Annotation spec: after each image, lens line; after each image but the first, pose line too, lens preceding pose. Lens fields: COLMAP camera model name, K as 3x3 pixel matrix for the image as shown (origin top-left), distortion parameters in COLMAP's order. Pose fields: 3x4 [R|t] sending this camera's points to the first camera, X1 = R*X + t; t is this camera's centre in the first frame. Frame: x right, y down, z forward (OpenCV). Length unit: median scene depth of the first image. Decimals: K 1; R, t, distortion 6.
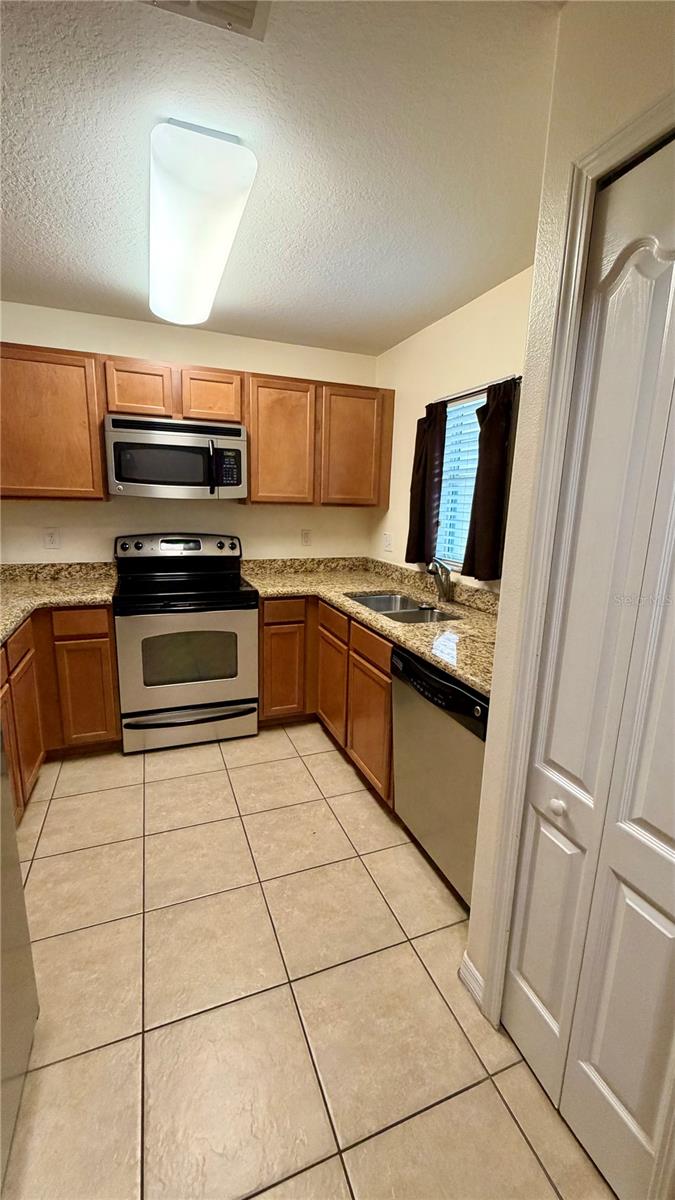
lens RADIAL K [[477.6, 0, 335.9], [0, 477.6, 595.6], [0, 0, 1]] dist [-0.008389, 0.000180]
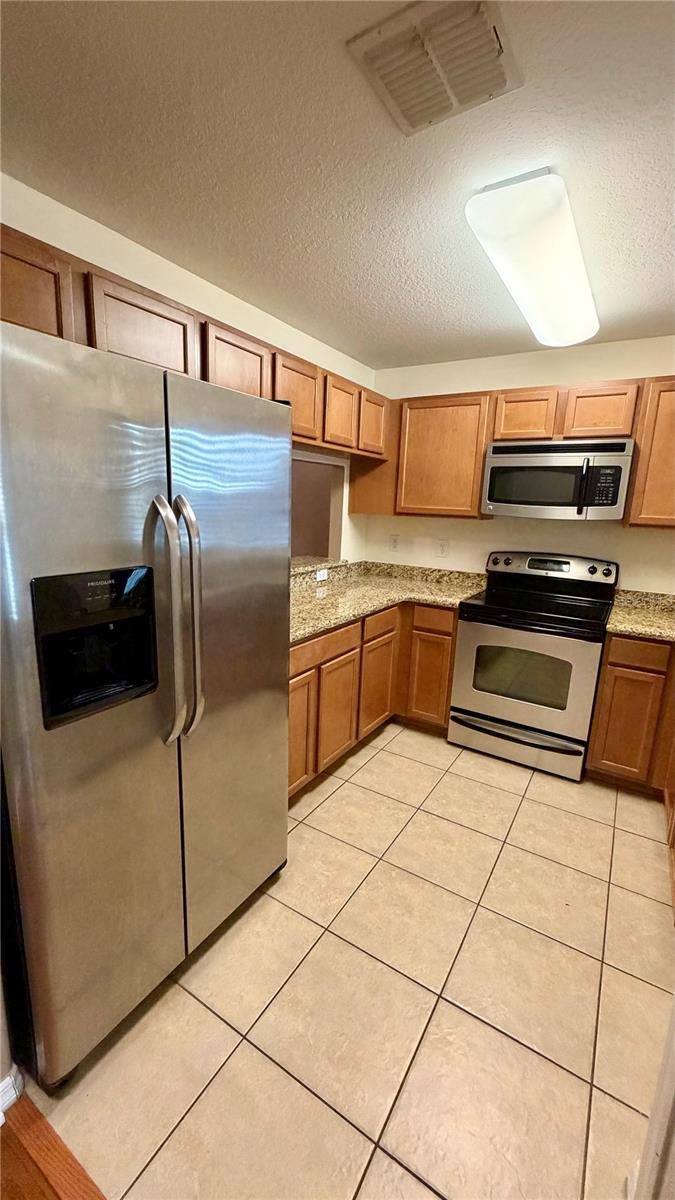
lens RADIAL K [[477.6, 0, 335.9], [0, 477.6, 595.6], [0, 0, 1]] dist [-0.008389, 0.000180]
pose [[0.595080, 0.148750, -0.789780, 0.233508], [-0.179930, 0.982435, 0.049463, -0.015293], [0.783266, 0.112670, 0.611392, 0.062815]]
